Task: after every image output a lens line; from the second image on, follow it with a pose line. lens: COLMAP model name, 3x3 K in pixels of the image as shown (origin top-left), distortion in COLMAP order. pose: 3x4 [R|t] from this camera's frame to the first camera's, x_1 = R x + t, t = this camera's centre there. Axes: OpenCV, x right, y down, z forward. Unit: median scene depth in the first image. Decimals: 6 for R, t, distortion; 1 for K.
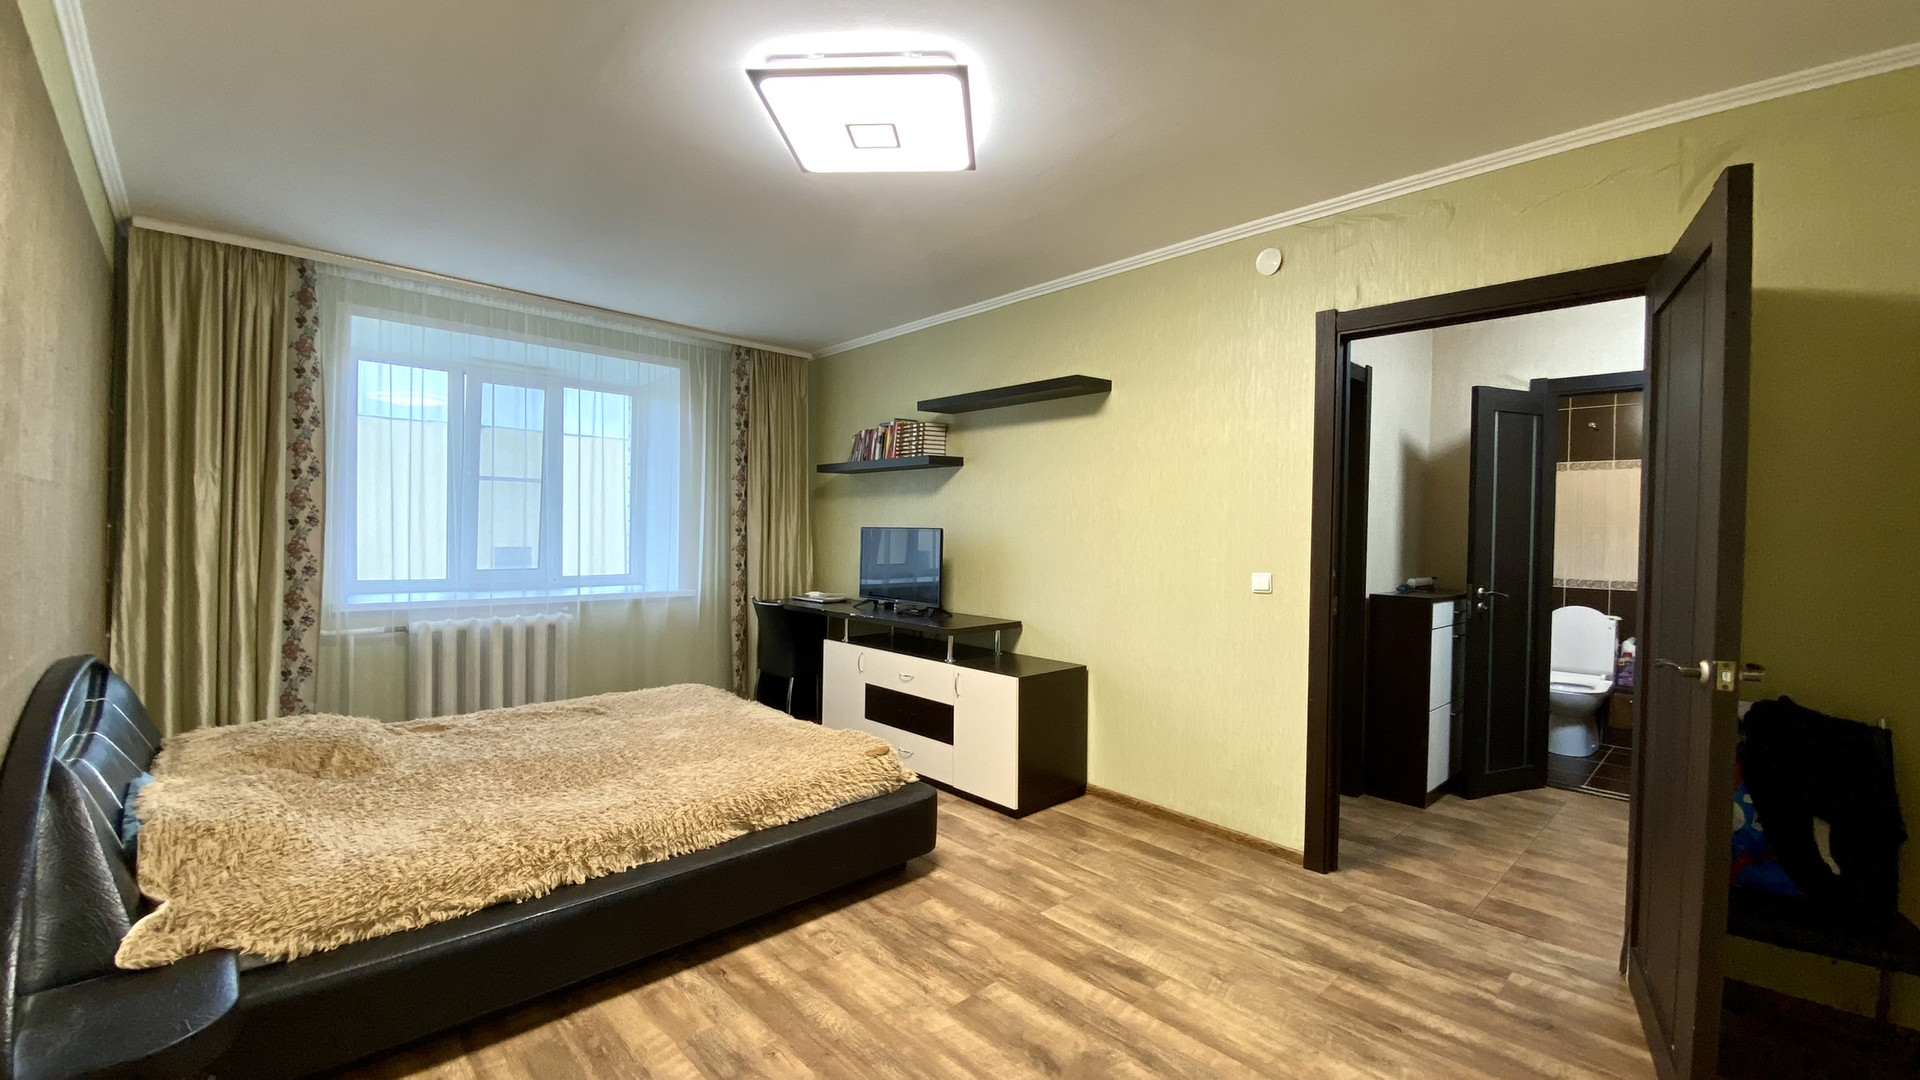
lens RADIAL K [[775.9, 0, 953.8], [0, 775.9, 544.6], [0, 0, 1]] dist [0.007776, -0.012766]
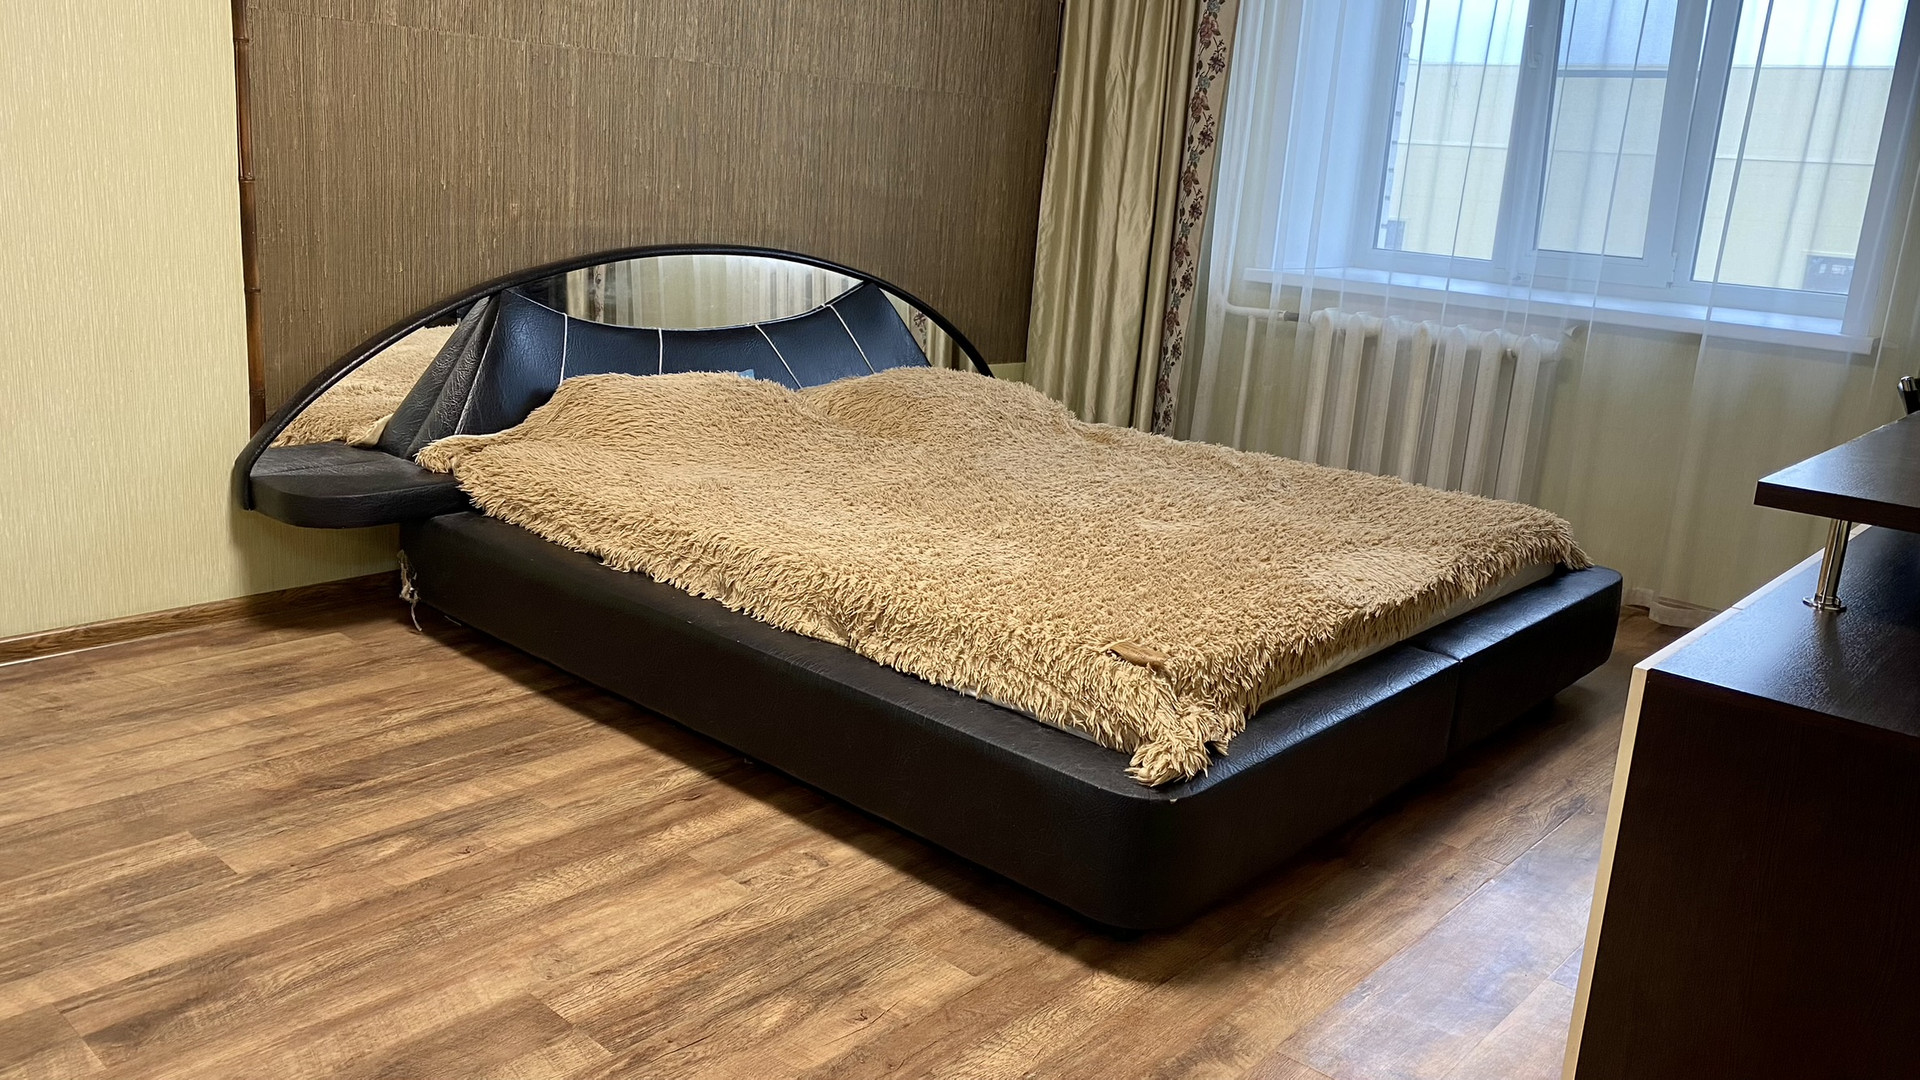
lens RADIAL K [[1447.8, 0, 961.2], [0, 1447.8, 527.7], [0, 0, 1]] dist [0.004089, -0.010107]
pose [[0.089418, 0.234075, -0.968098, 0.623601], [-0.080132, 0.970531, 0.227262, 0.038181], [0.992765, 0.057255, 0.105540, 0.826445]]
